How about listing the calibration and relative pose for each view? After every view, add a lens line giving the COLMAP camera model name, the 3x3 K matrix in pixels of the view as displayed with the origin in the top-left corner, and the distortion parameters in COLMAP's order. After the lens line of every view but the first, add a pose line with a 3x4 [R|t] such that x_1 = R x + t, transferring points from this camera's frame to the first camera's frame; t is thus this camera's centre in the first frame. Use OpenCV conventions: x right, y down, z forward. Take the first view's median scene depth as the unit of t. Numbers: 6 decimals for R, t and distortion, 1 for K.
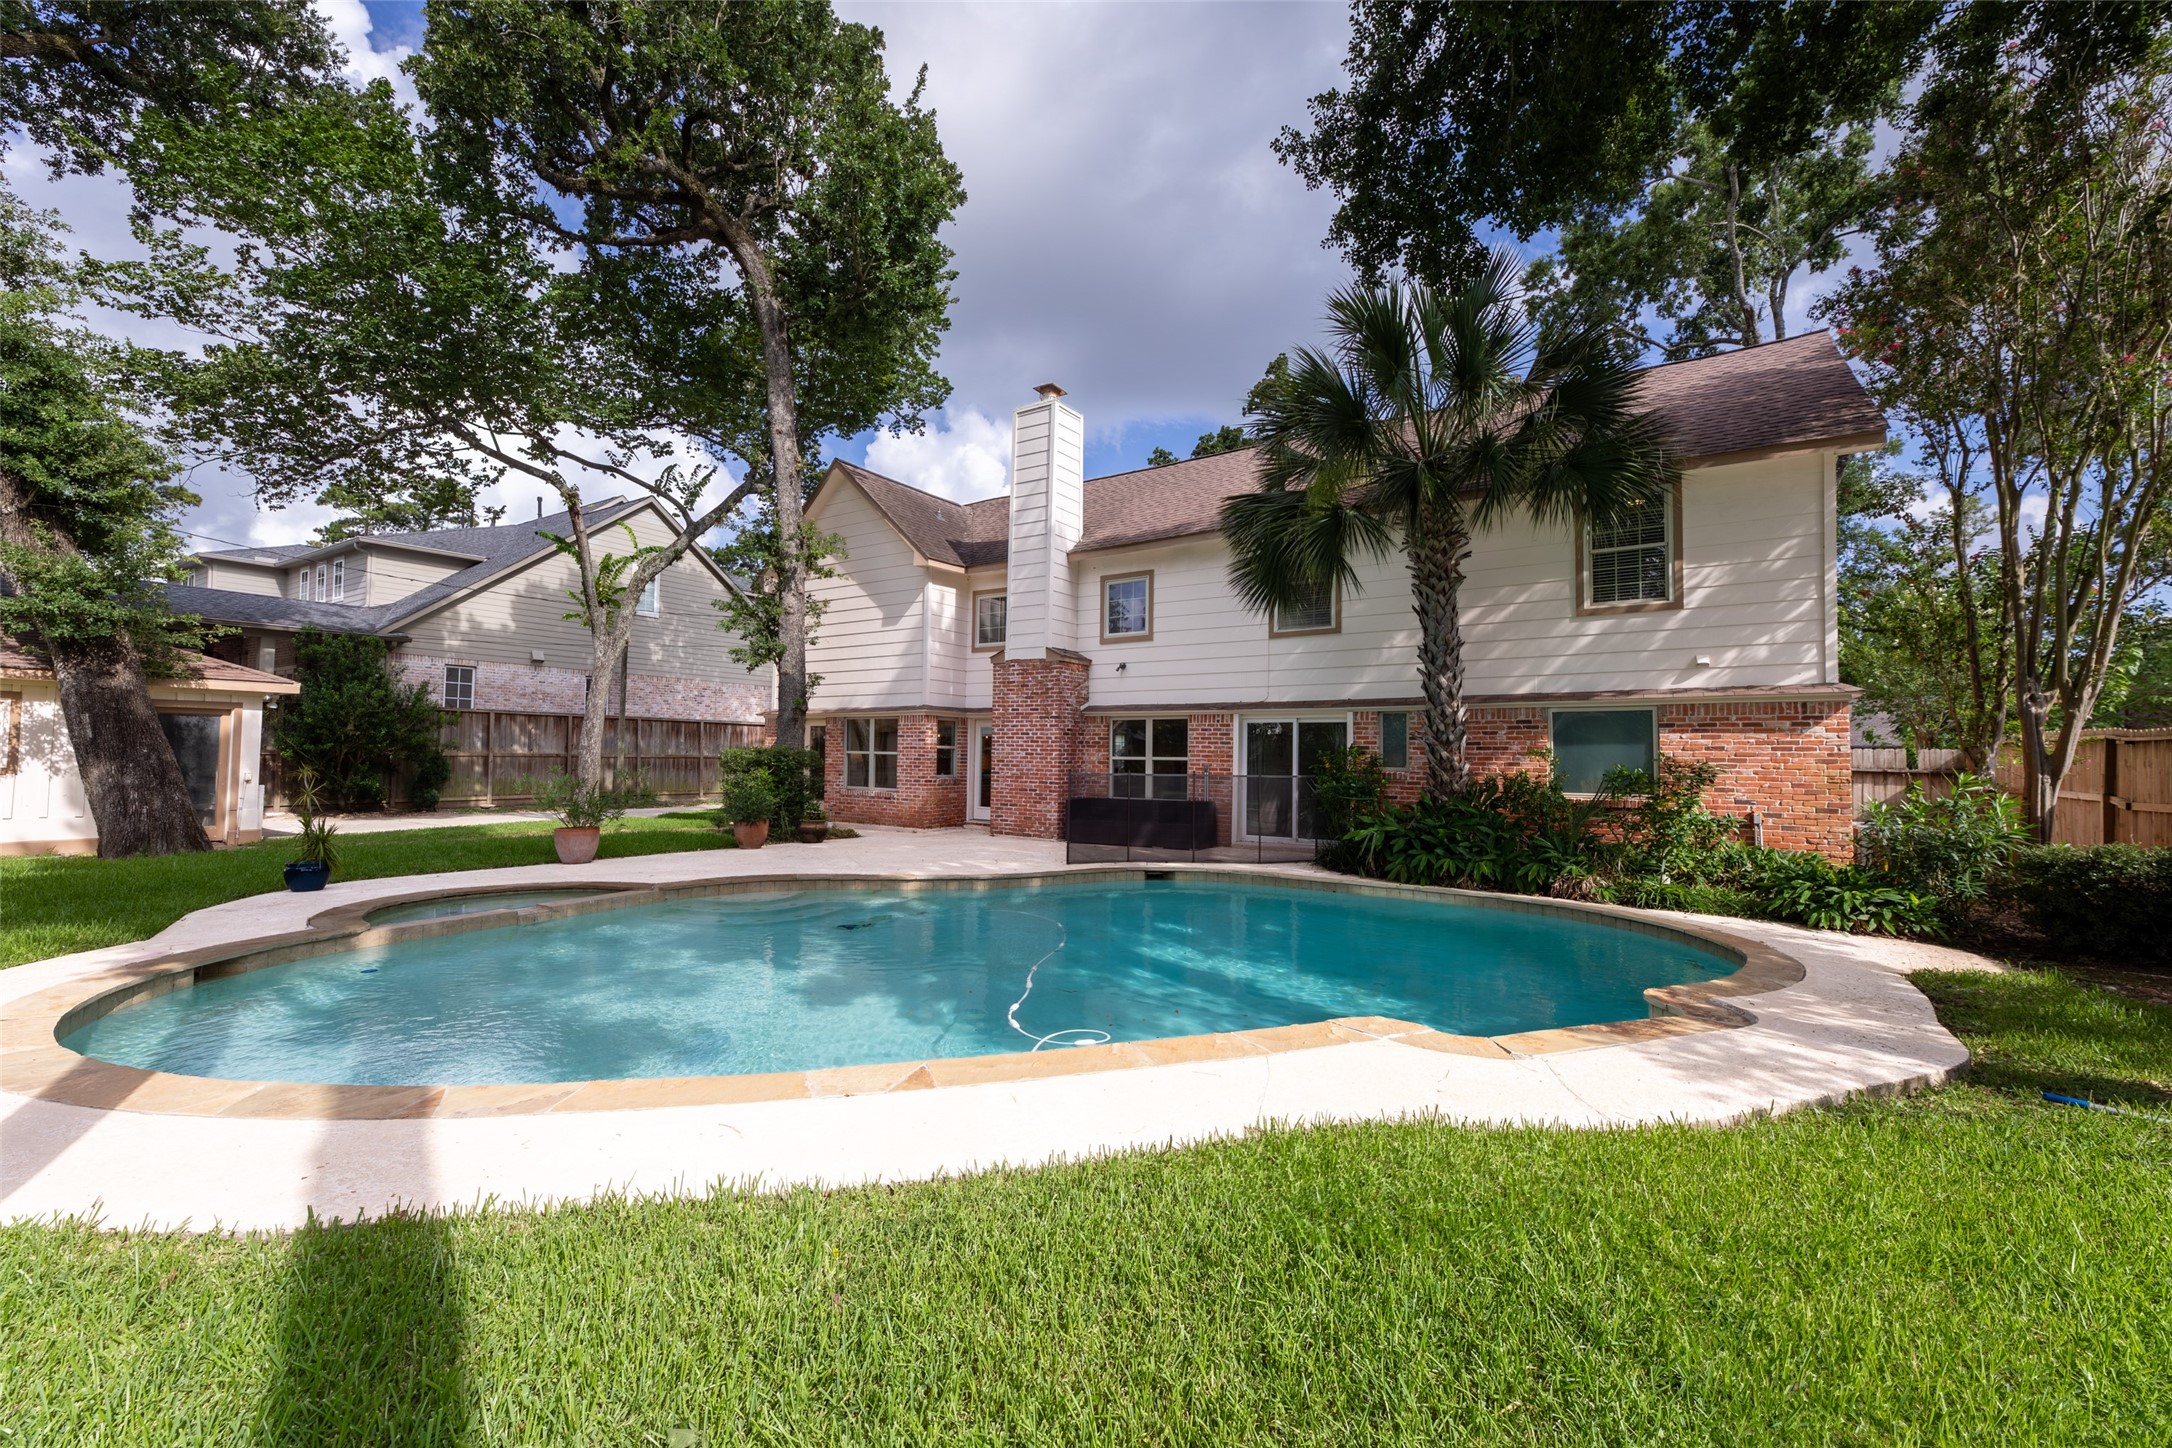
lens RADIAL K [[886.1, 0, 1086.1], [0, 886.1, 725.0], [0, 0, 1]] dist [-0.000195, 0.000441]
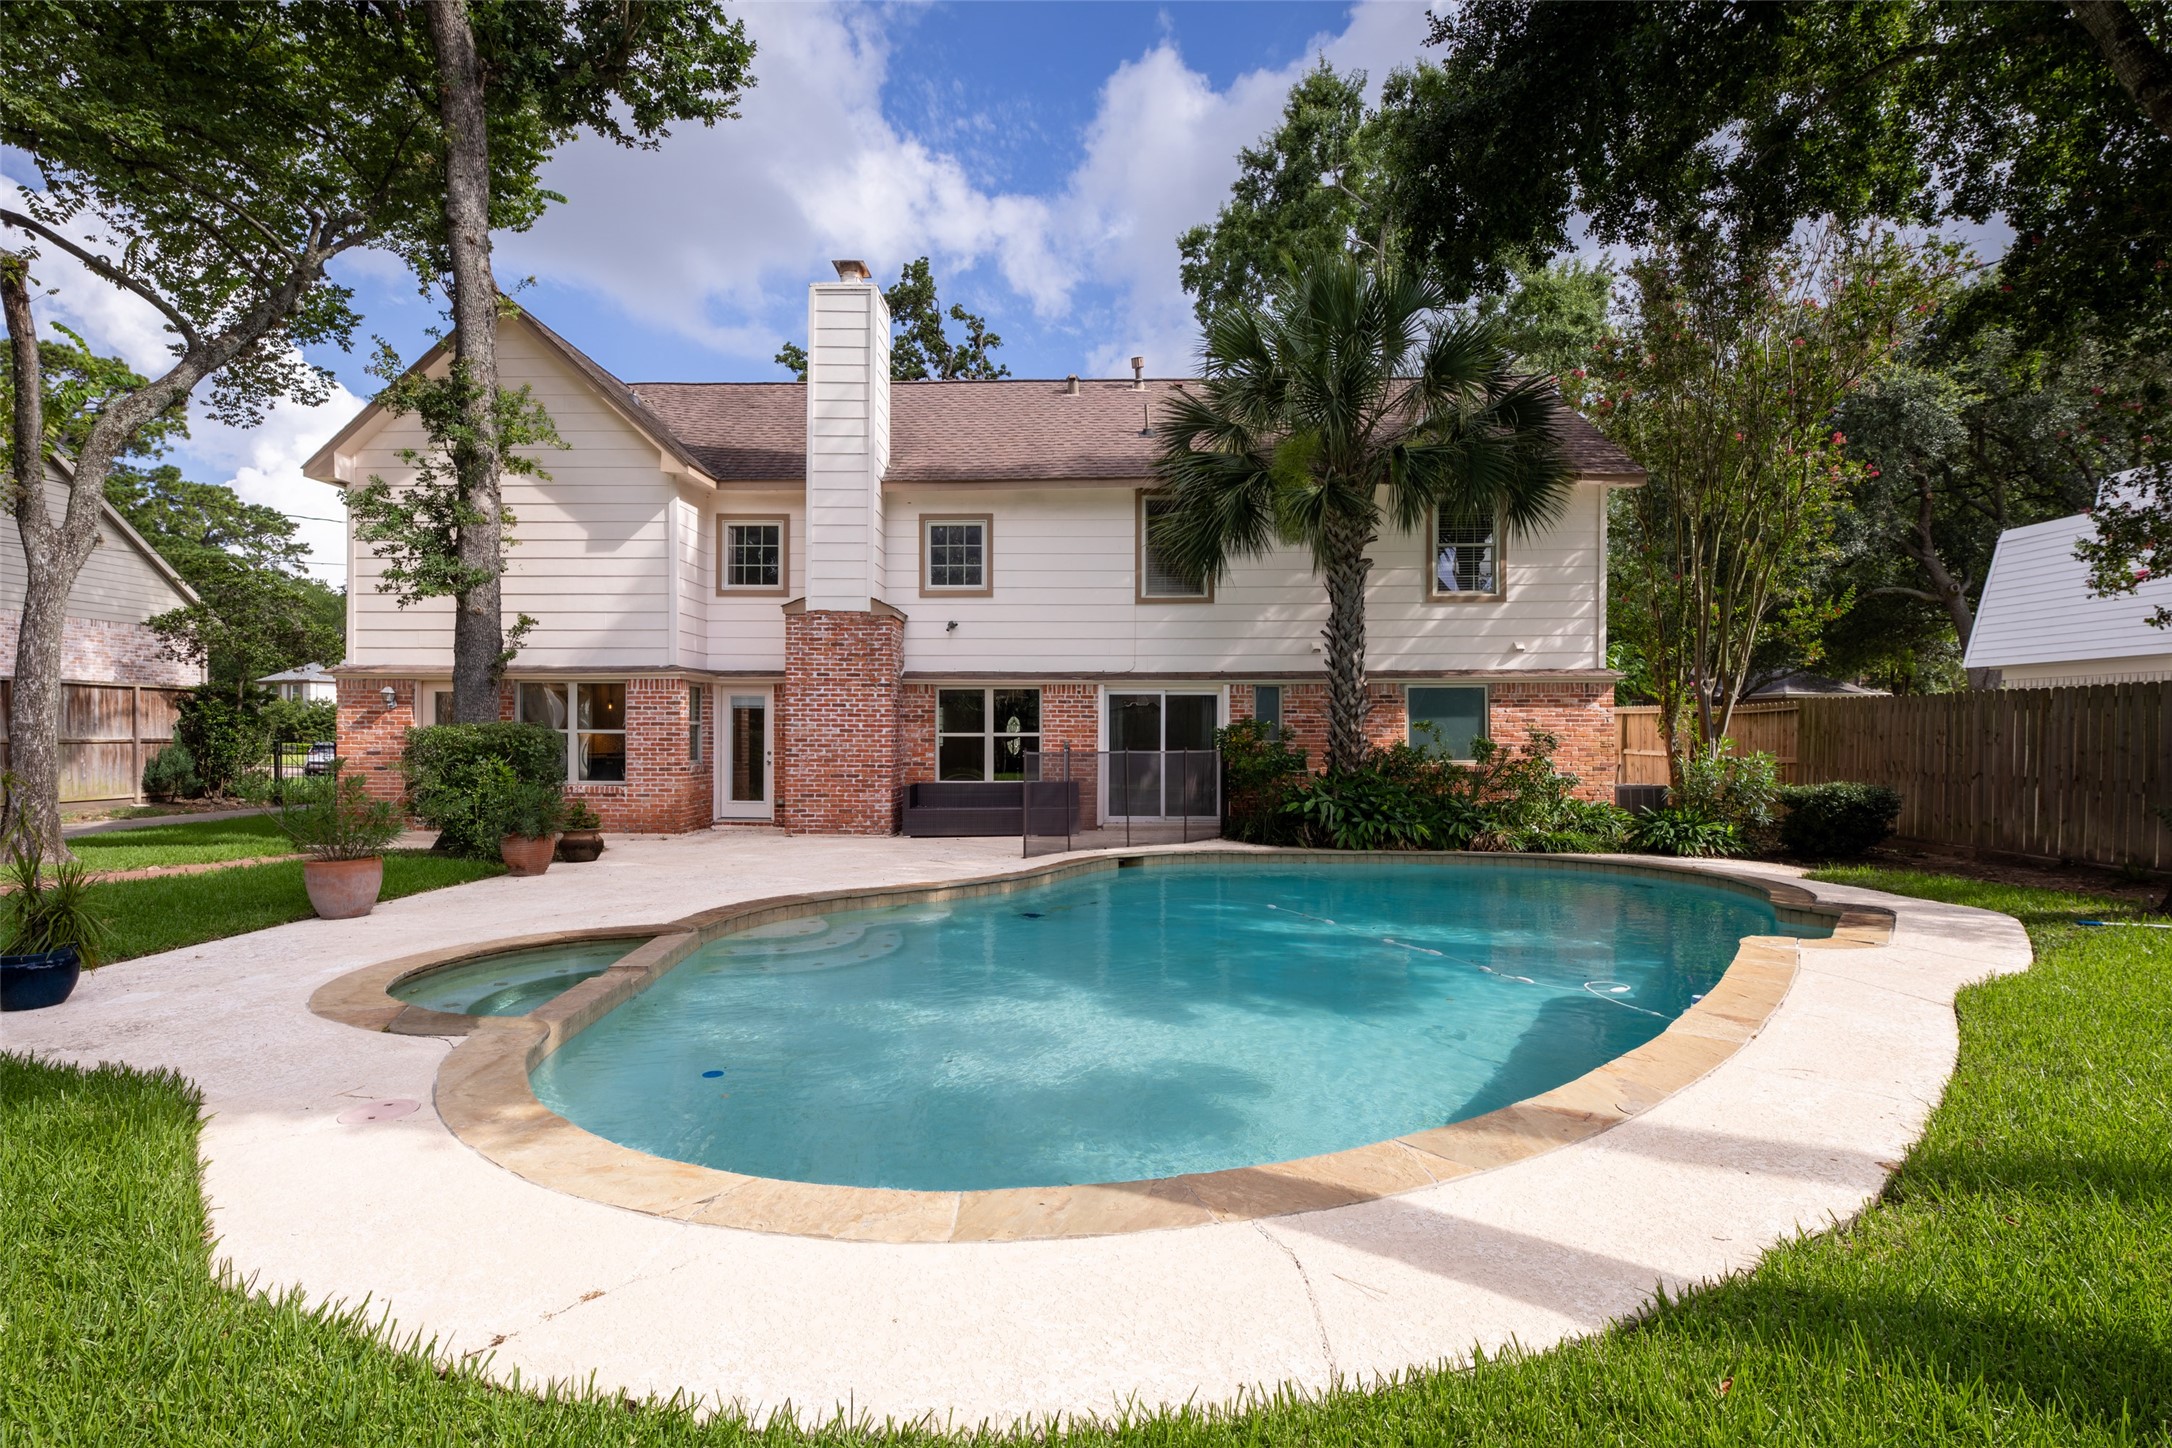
lens RADIAL K [[1066.4, 0, 1086.3], [0, 1066.4, 733.4], [0, 0, 1]] dist [0.000392, 0.000737]
pose [[0.834655, -0.012037, 0.550642, -0.442551], [-0.009335, 0.999308, 0.035995, -0.001724], [-0.550694, -0.035183, 0.833965, 0.091587]]
